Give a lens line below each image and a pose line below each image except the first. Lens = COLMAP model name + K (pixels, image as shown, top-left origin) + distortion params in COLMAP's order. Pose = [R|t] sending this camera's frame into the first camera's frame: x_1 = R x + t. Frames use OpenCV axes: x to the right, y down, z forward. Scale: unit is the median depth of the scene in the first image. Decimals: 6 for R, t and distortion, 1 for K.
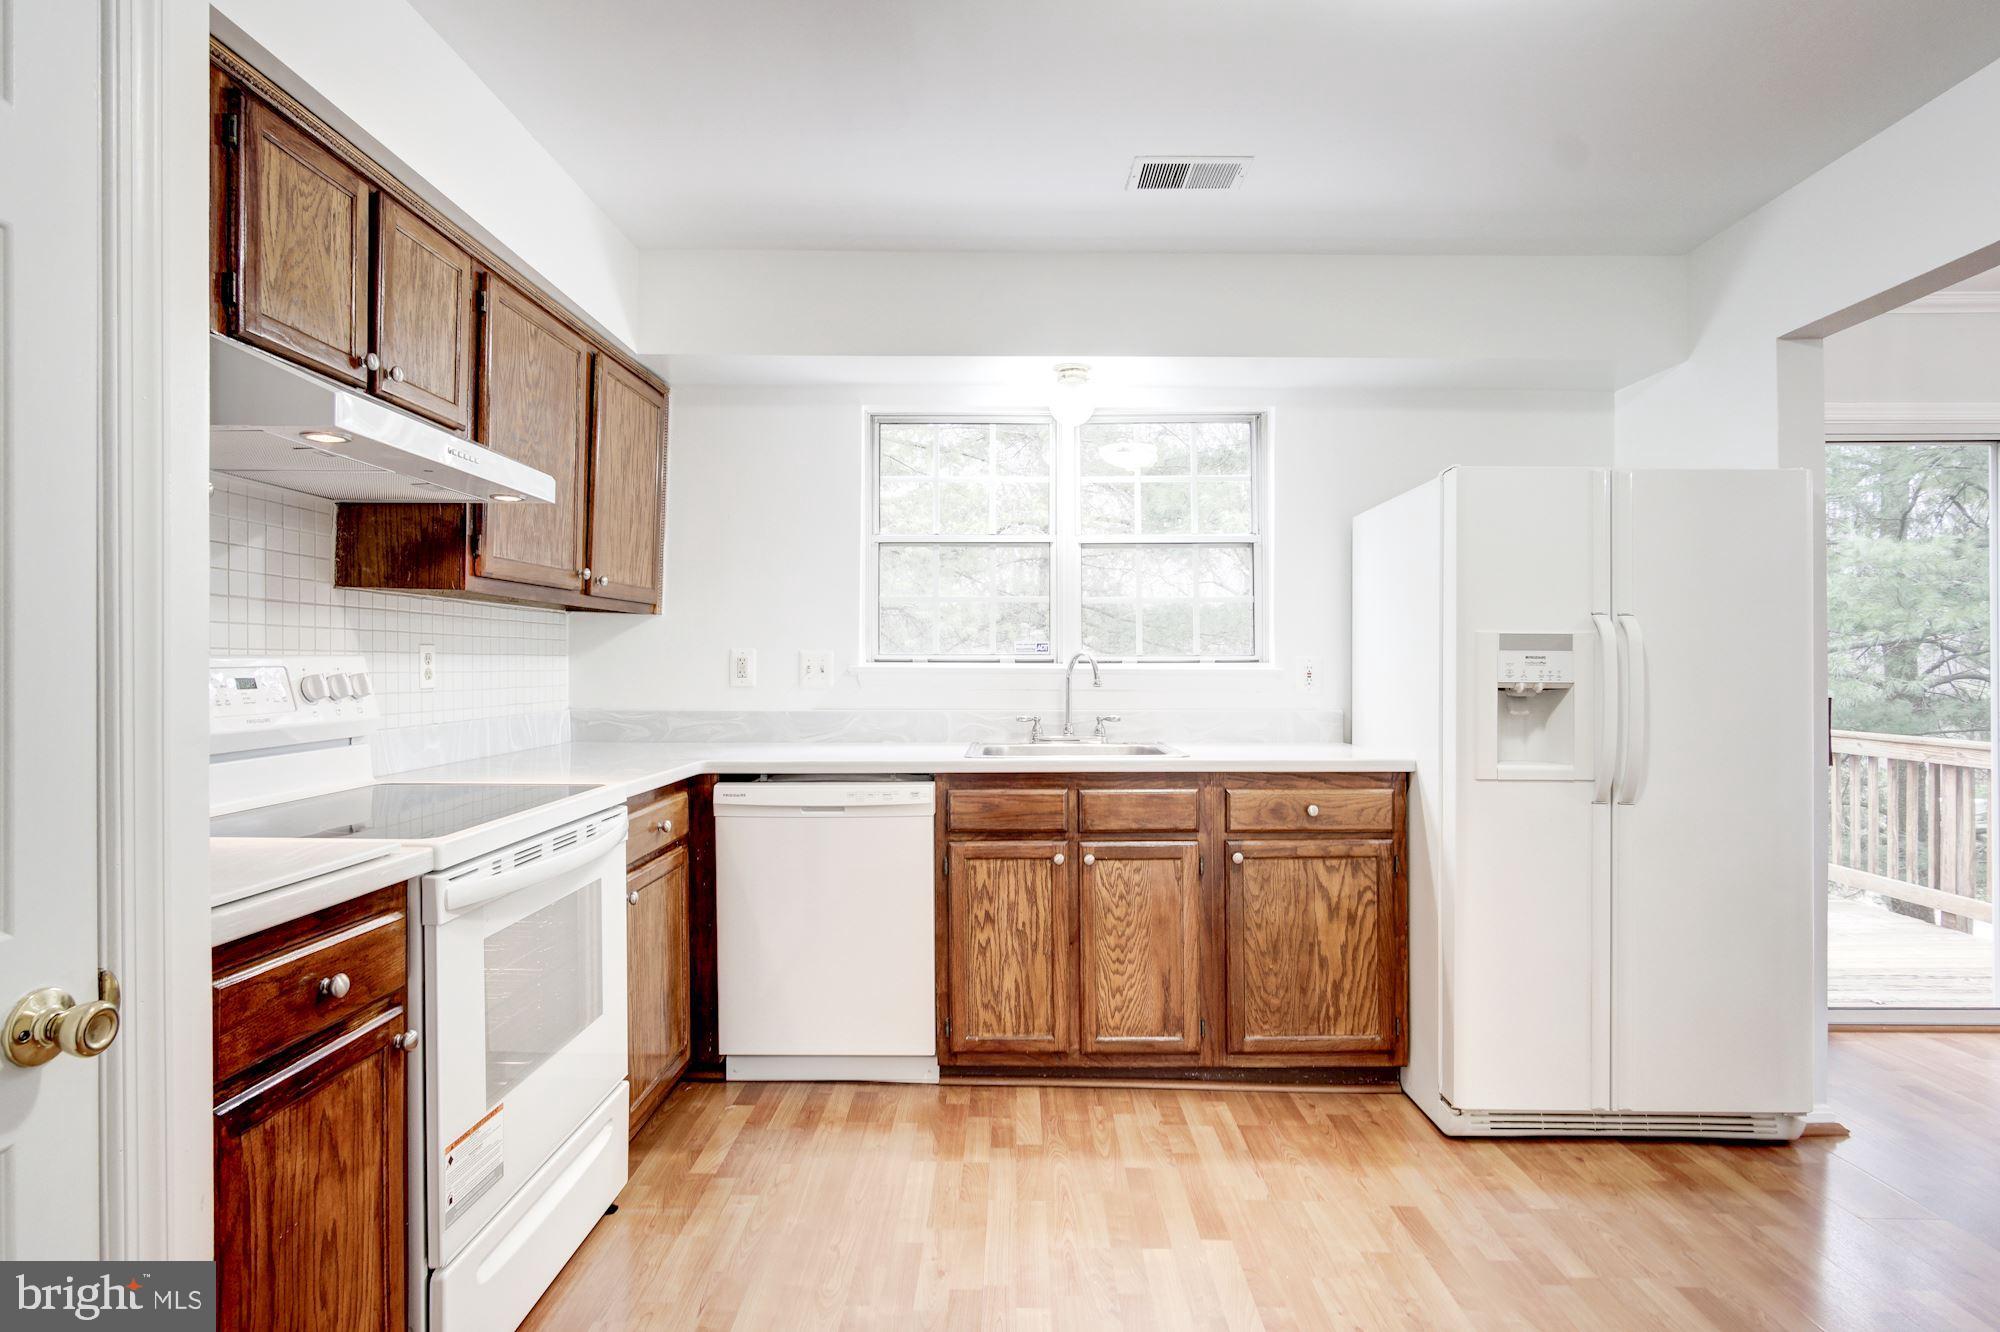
lens RADIAL K [[1082.6, 0, 994.3], [0, 1082.6, 662.4], [0, 0, 1]] dist [-0.018093, 0.002565]
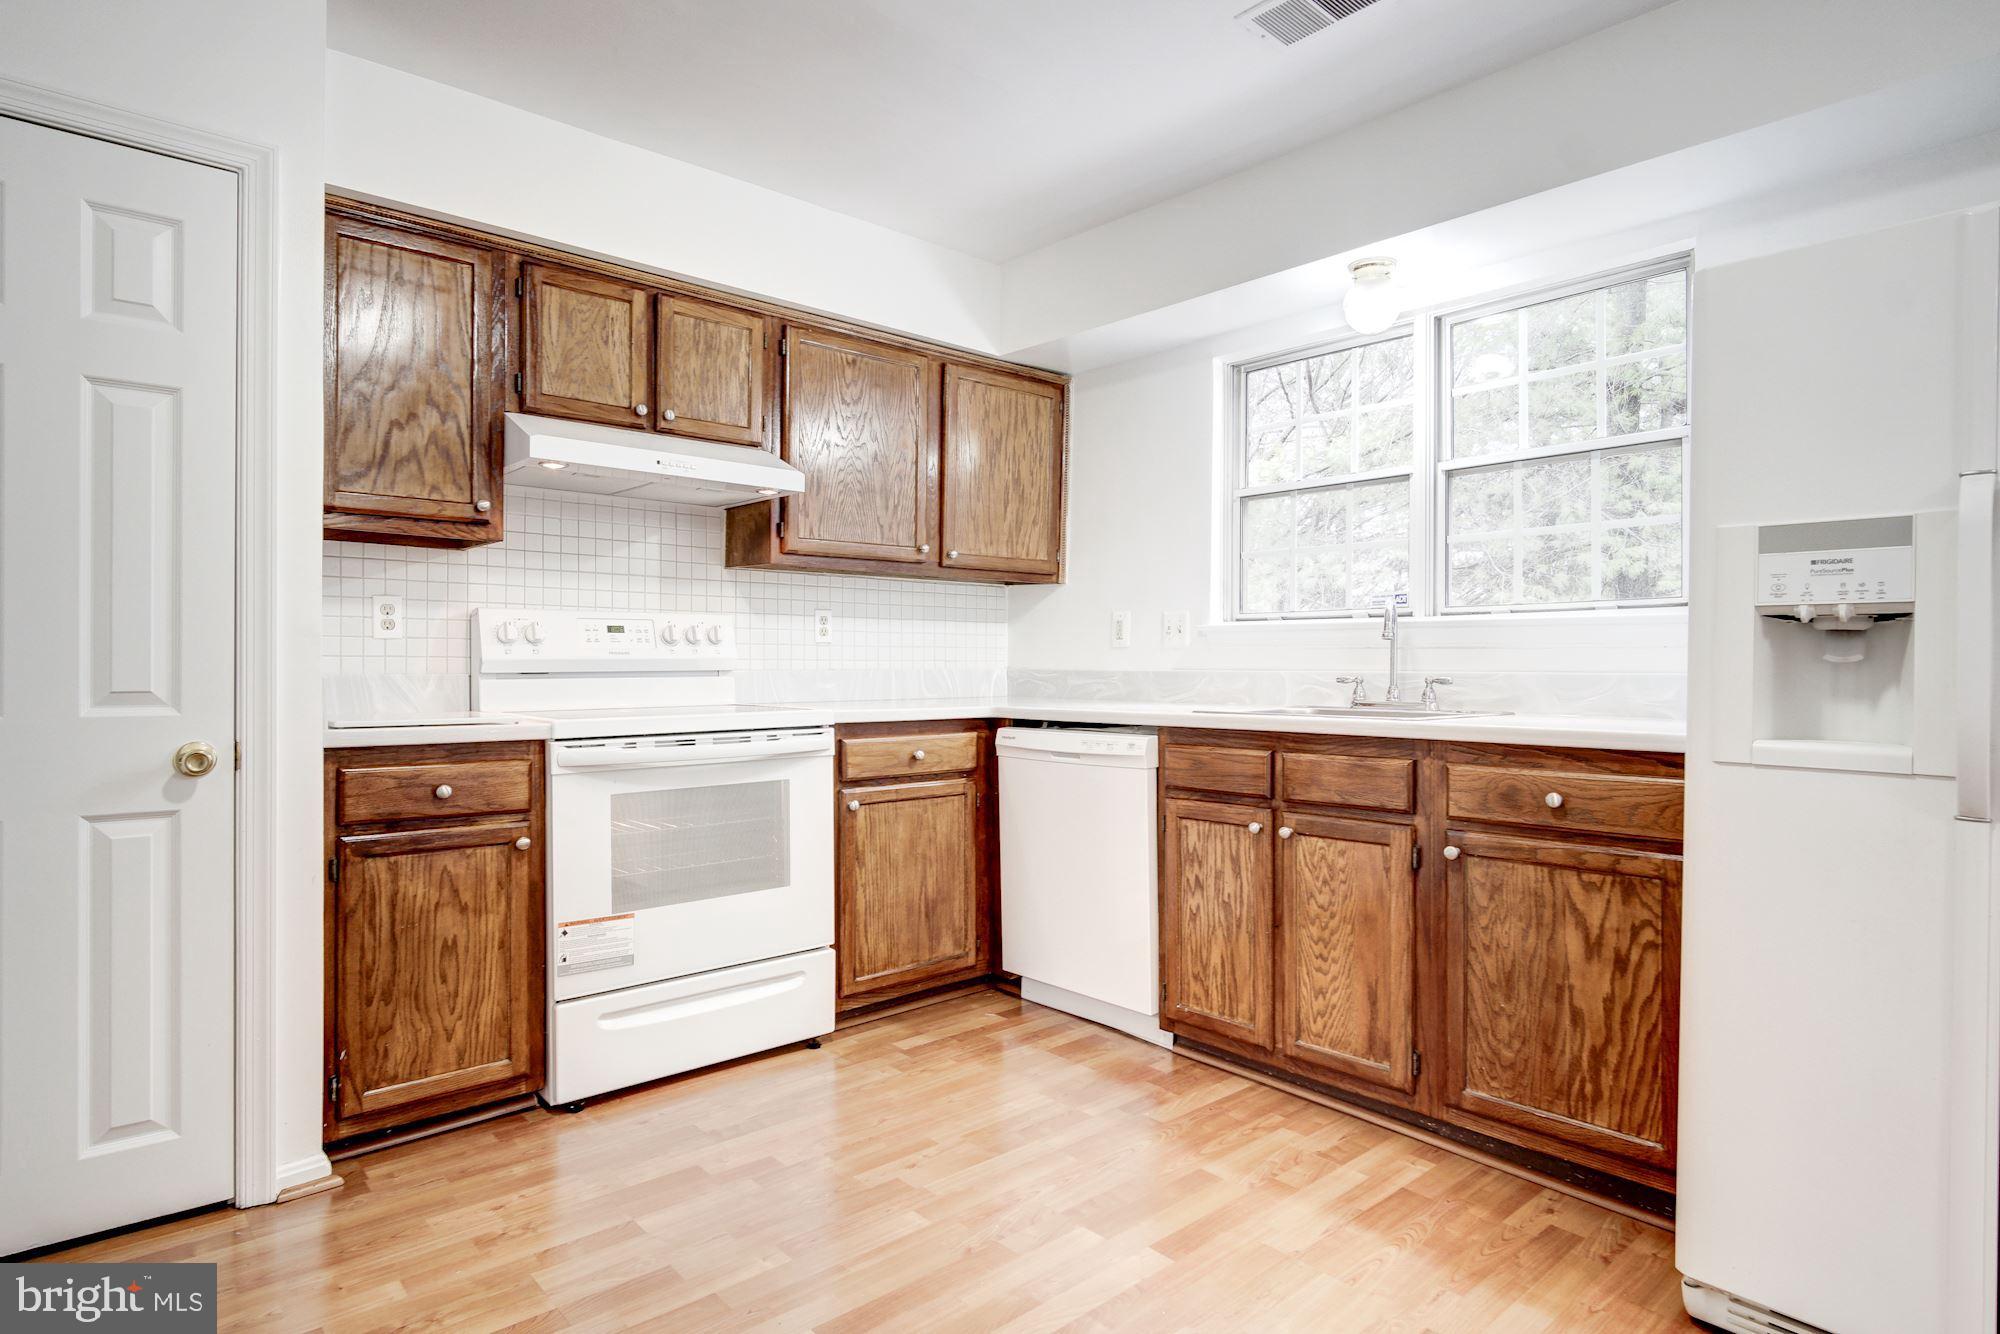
lens RADIAL K [[1082.6, 0, 986.9], [0, 1082.6, 670.2], [0, 0, 1]] dist [-0.018093, 0.002565]
pose [[0.667110, 0.005262, -0.744941, 0.571069], [-0.002251, 0.999985, 0.005047, 0.047948], [0.744956, -0.001690, 0.667112, 0.241698]]
